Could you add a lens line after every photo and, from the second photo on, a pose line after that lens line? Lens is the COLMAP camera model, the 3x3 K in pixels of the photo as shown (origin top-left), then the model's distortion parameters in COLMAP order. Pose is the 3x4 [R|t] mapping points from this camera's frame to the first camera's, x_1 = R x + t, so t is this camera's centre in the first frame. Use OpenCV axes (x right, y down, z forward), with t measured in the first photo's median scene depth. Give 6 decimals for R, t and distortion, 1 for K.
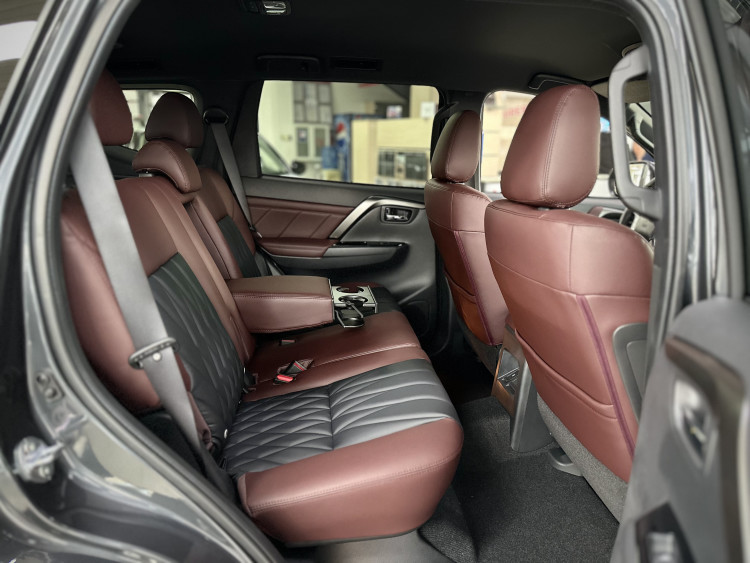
lens RADIAL K [[554.9, 0, 375.0], [0, 554.9, 281.5], [0, 0, 1]] dist [0.096593, -0.126380]
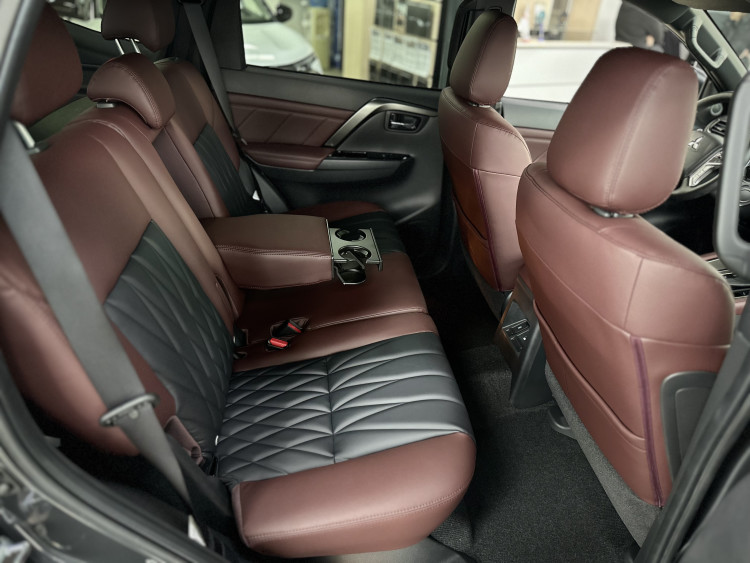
lens RADIAL K [[554.9, 0, 375.0], [0, 554.9, 281.5], [0, 0, 1]] dist [0.096593, -0.126380]
pose [[0.998328, 0.042559, 0.039117, -0.040247], [-0.051654, 0.960572, 0.273193, -0.167940], [-0.025948, -0.274756, 0.961164, 0.134909]]
